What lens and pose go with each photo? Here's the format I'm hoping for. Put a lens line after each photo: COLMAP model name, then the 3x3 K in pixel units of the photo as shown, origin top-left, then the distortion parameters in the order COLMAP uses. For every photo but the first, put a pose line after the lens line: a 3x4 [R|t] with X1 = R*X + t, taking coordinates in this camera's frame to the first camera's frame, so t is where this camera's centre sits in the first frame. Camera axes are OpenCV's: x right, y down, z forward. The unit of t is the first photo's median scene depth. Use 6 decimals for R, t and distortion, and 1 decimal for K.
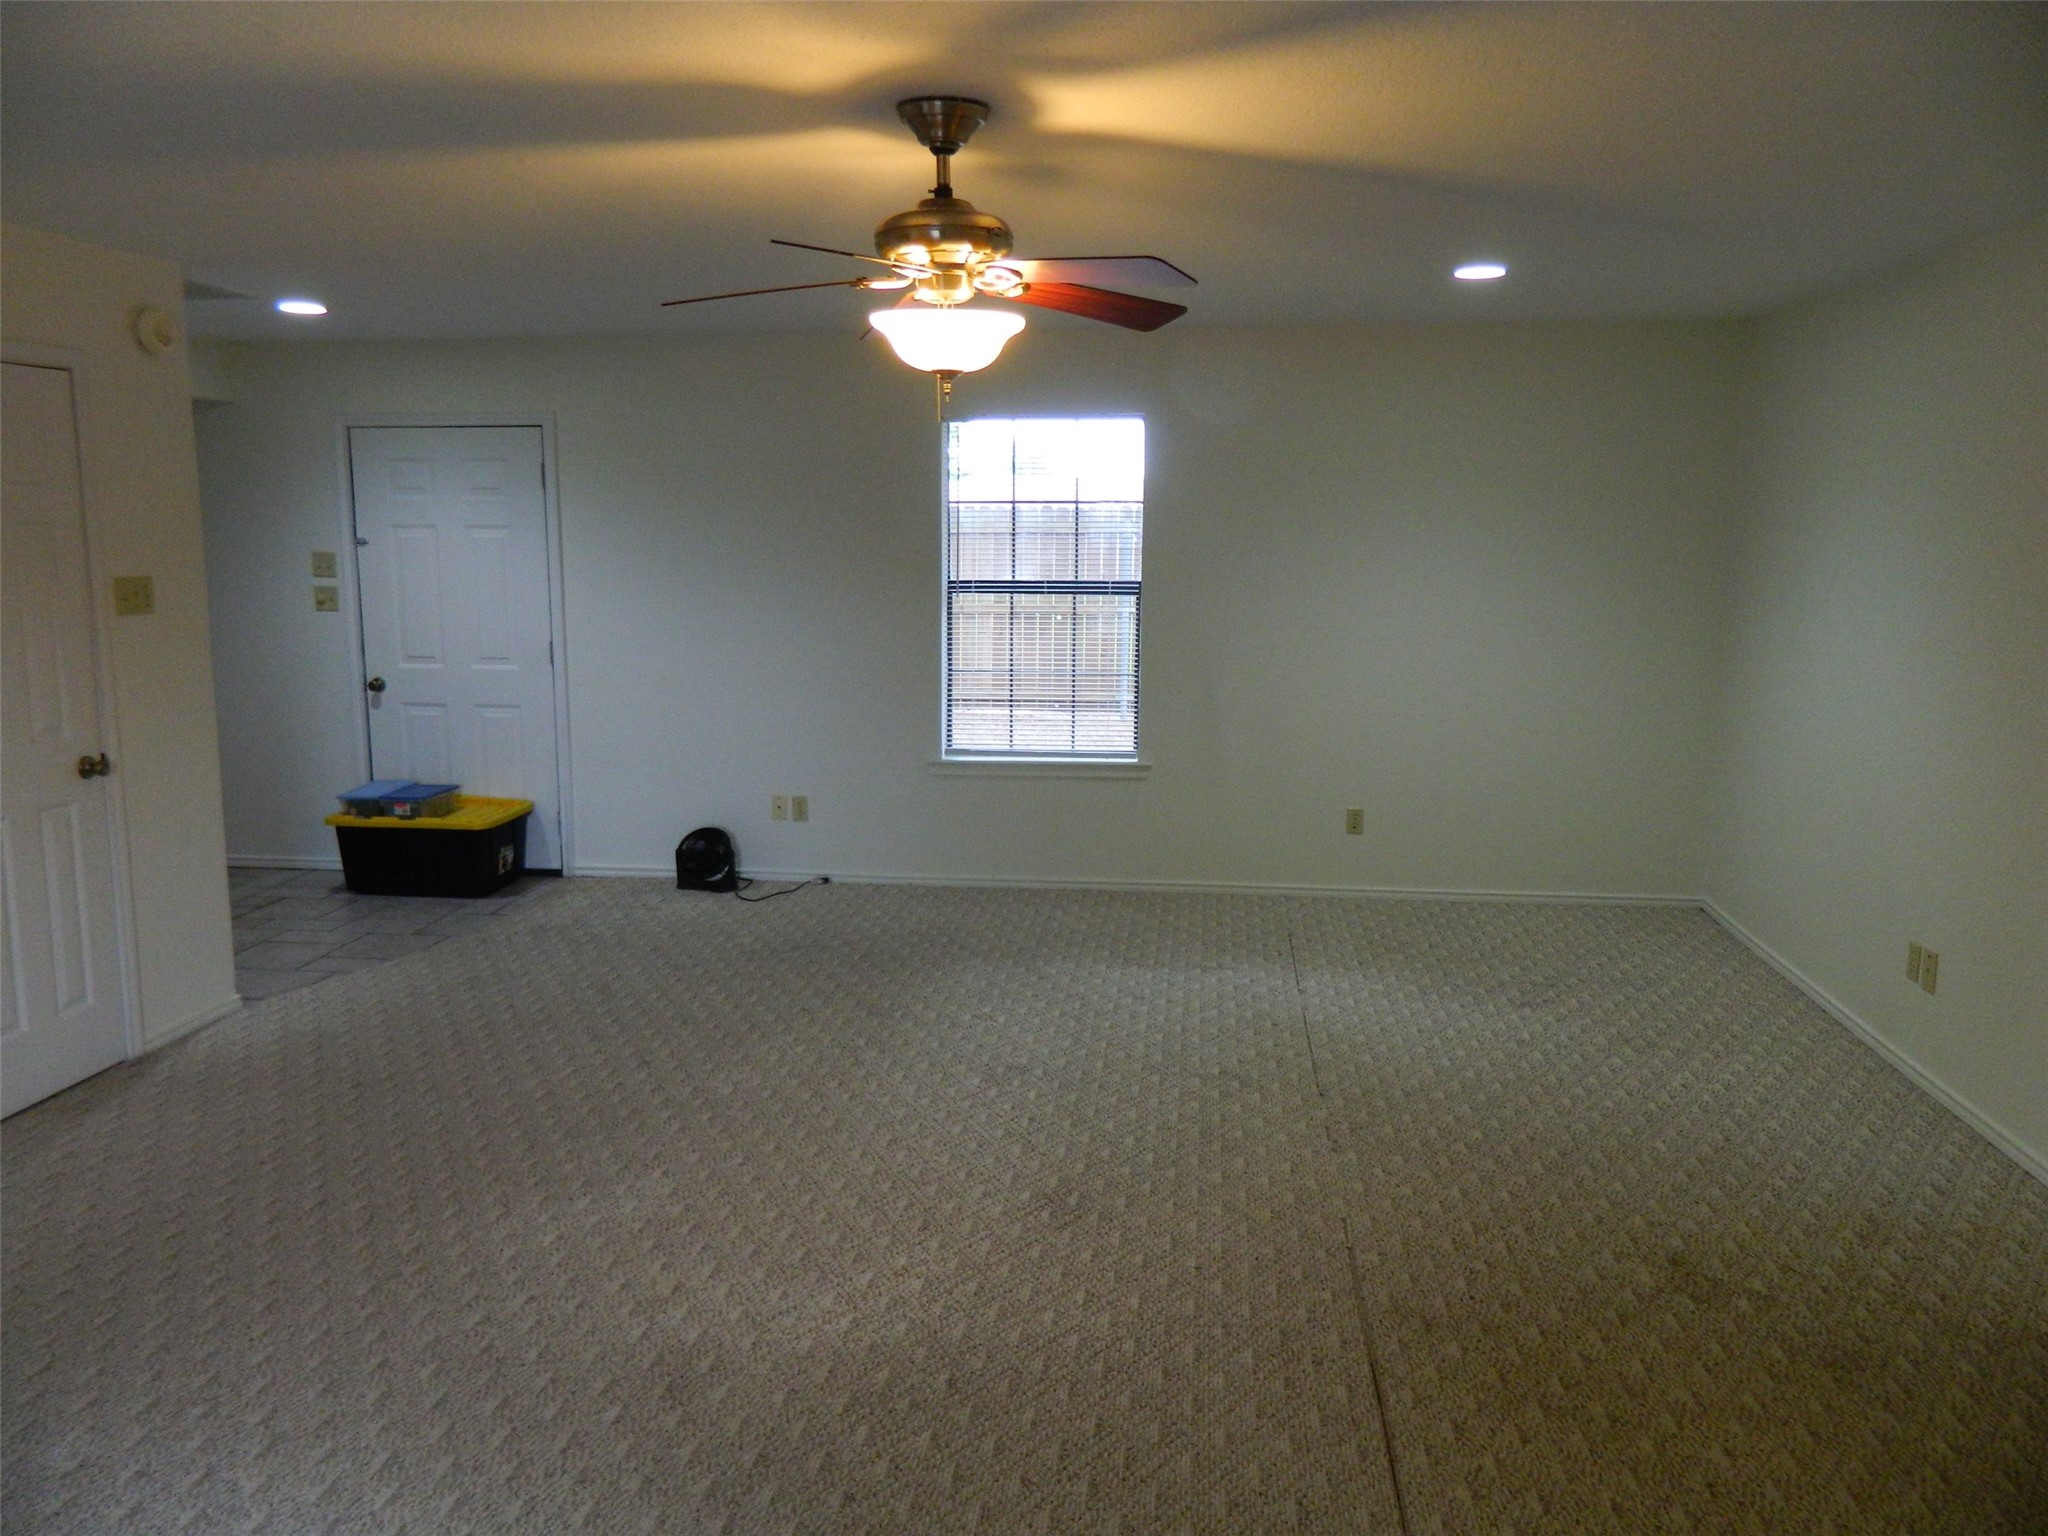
lens RADIAL K [[1514.3, 0, 1027.3], [0, 1514.3, 760.5], [0, 0, 1]] dist [0.007020, -0.008309]
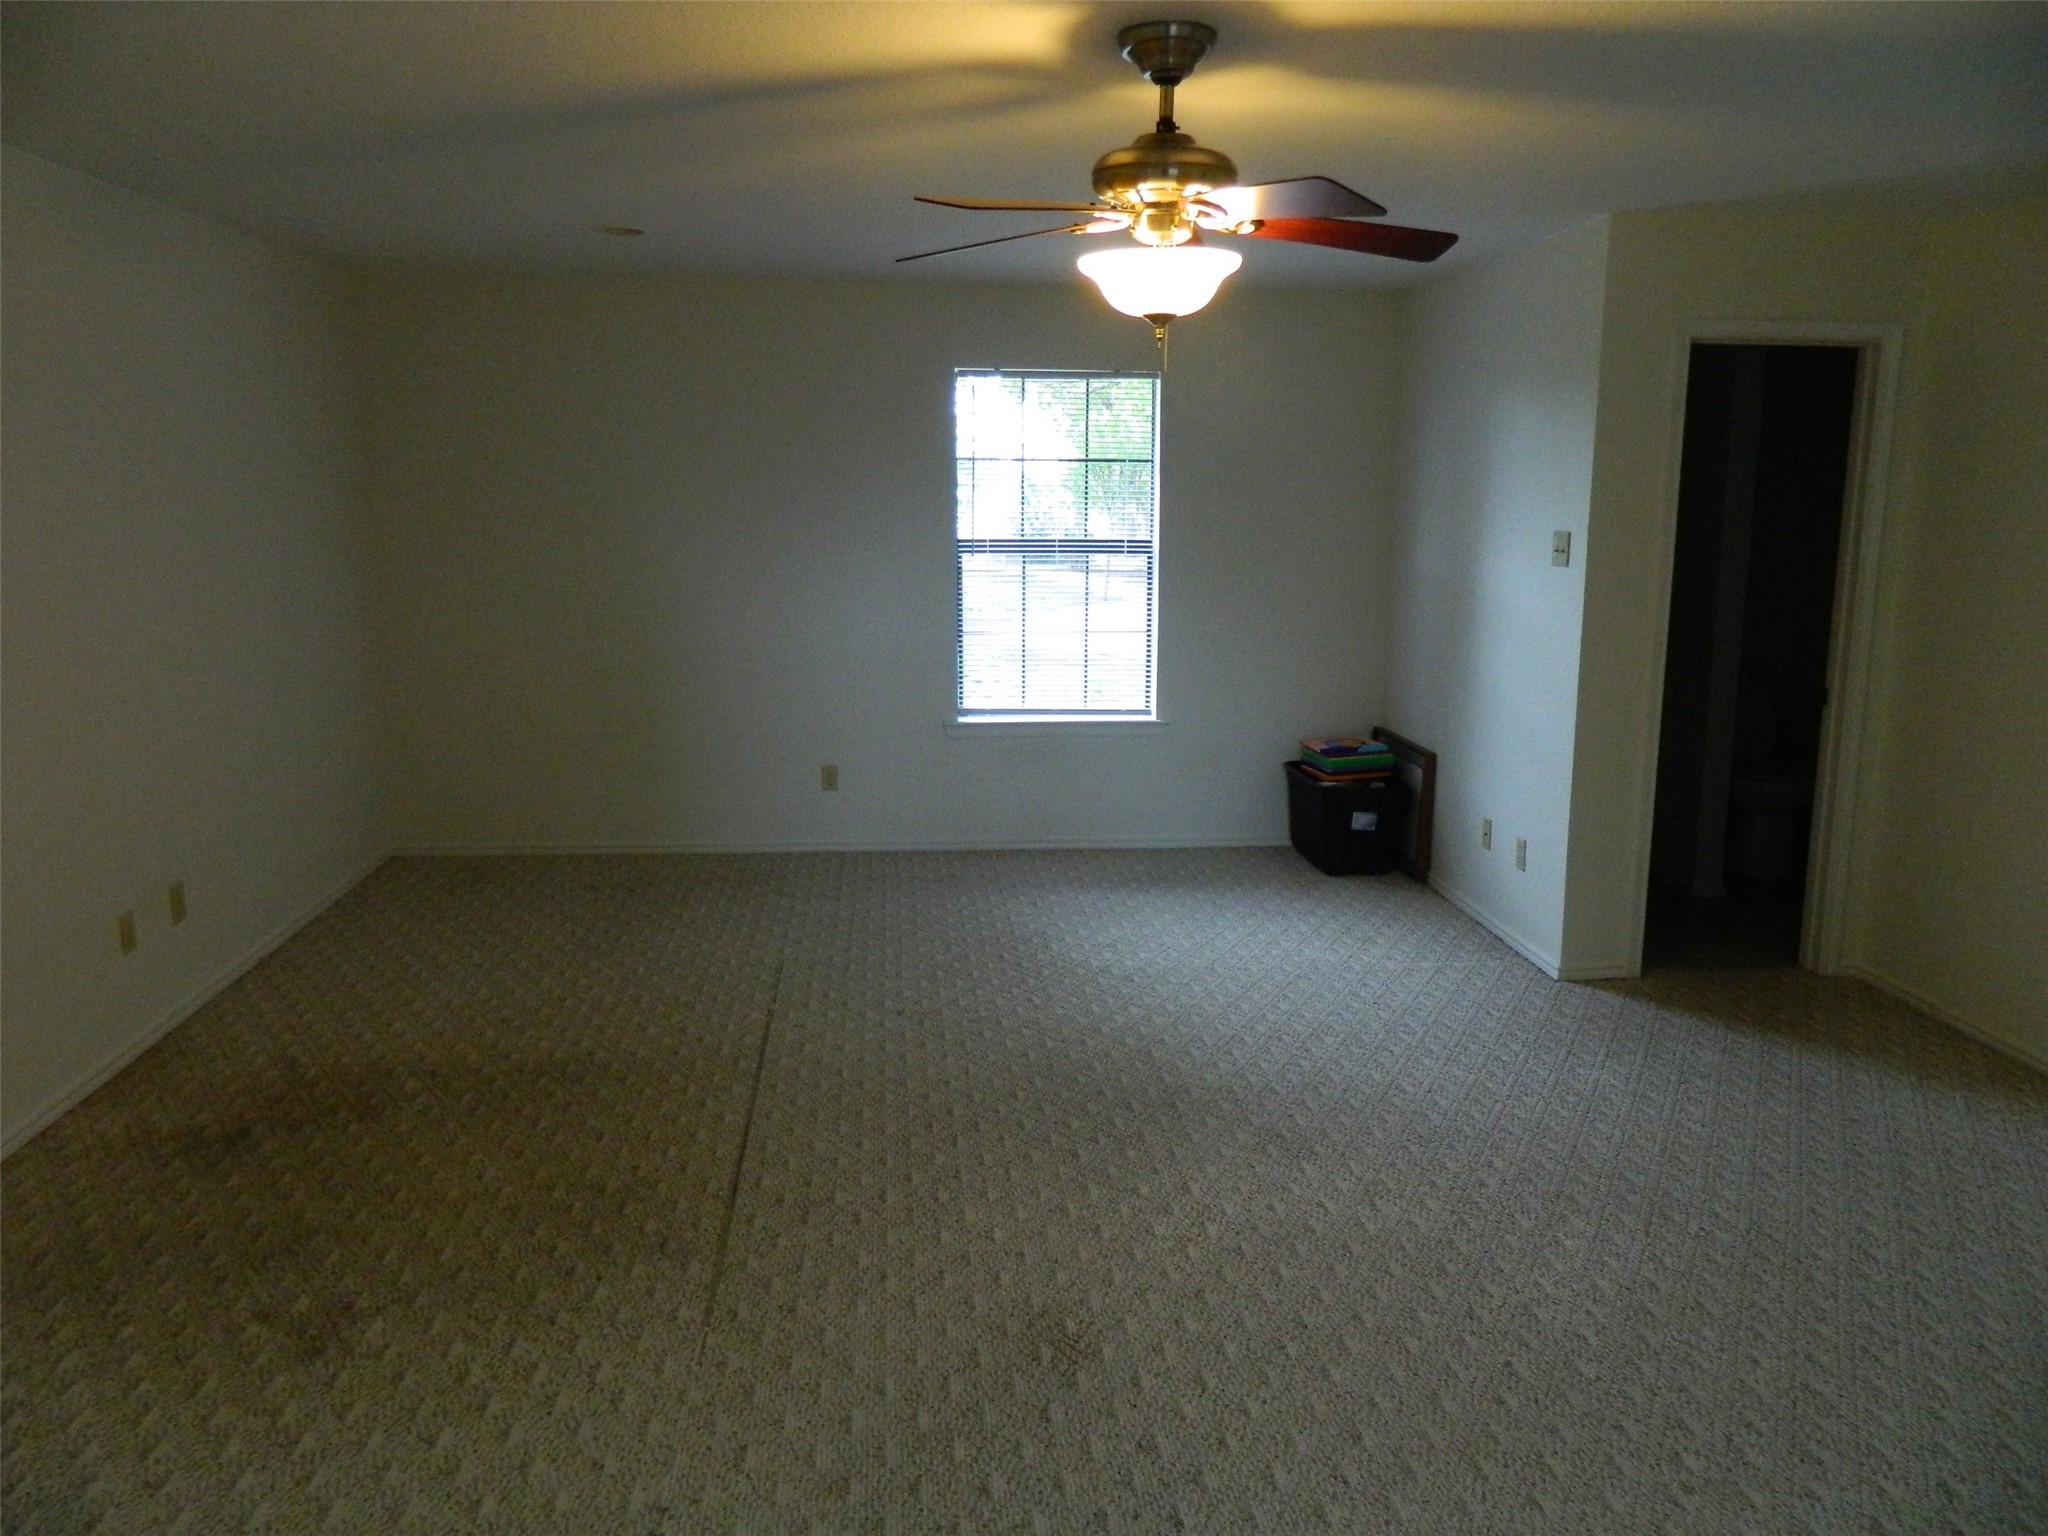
lens RADIAL K [[1514.3, 0, 1013.7], [0, 1514.3, 761.4], [0, 0, 1]] dist [0.007020, -0.008309]
pose [[-0.979542, 0.024818, -0.199705, 0.201226], [-0.044007, 0.941931, 0.332909, -0.262287], [0.196371, 0.334887, -0.921569, 1.673134]]
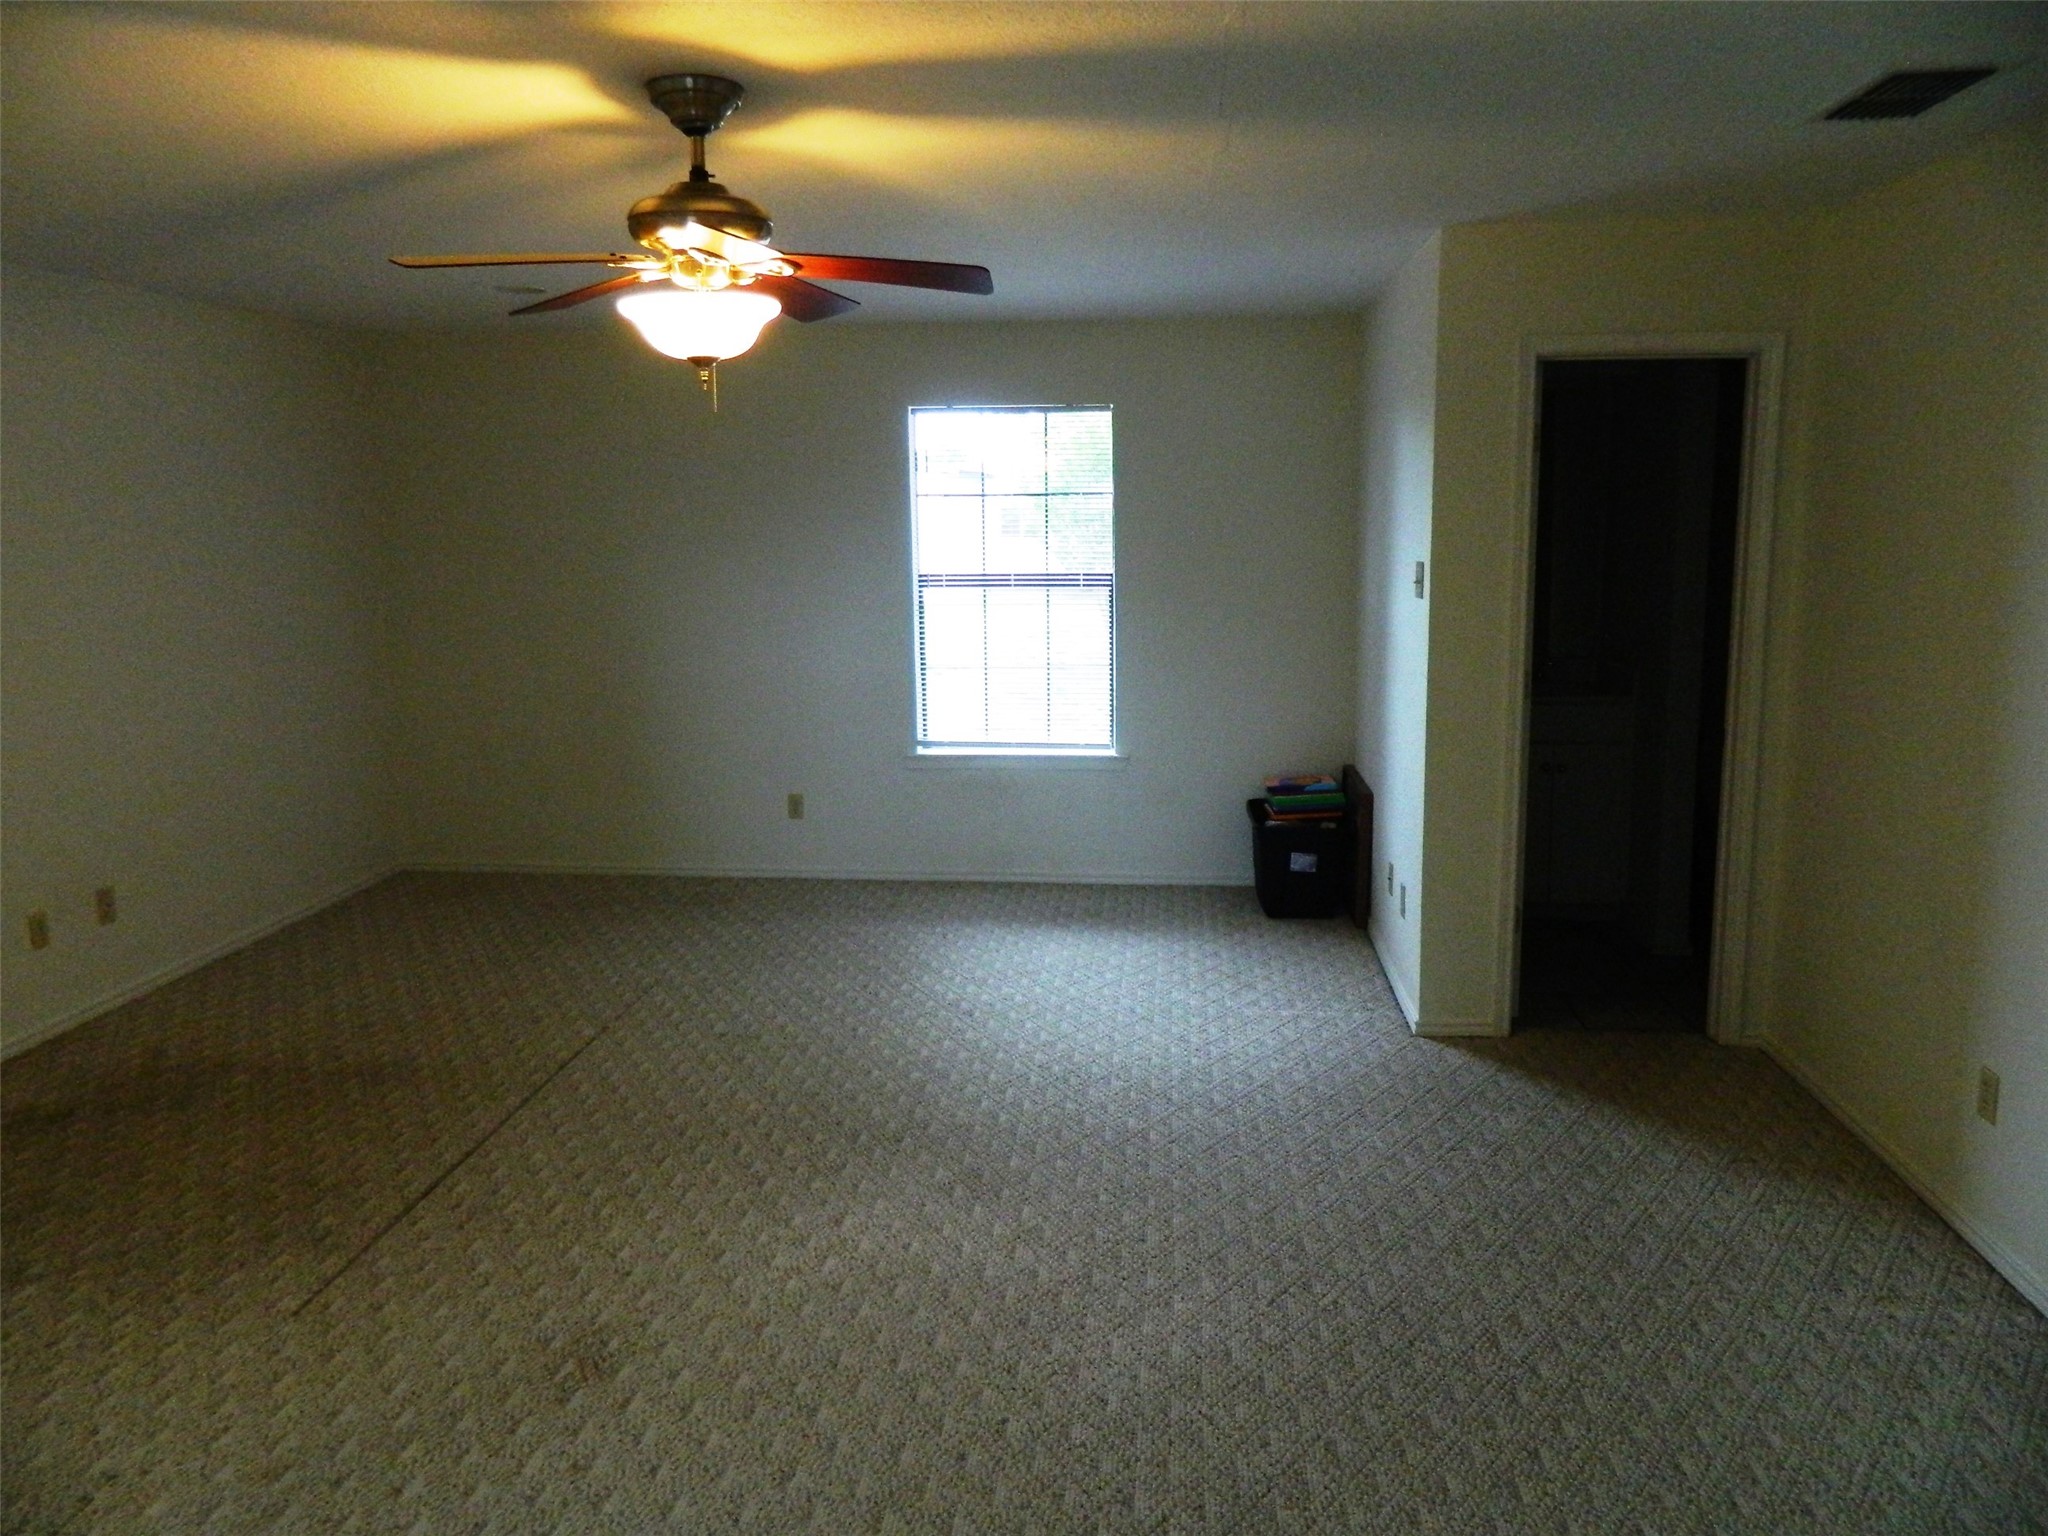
lens RADIAL K [[1514.3, 0, 1017.7], [0, 1514.3, 762.1], [0, 0, 1]] dist [0.007020, -0.008309]
pose [[-0.999858, 0.006268, -0.015656, -0.203129], [0.000973, 0.948265, 0.317478, -0.274276], [0.016836, 0.317418, -0.948136, 1.722389]]
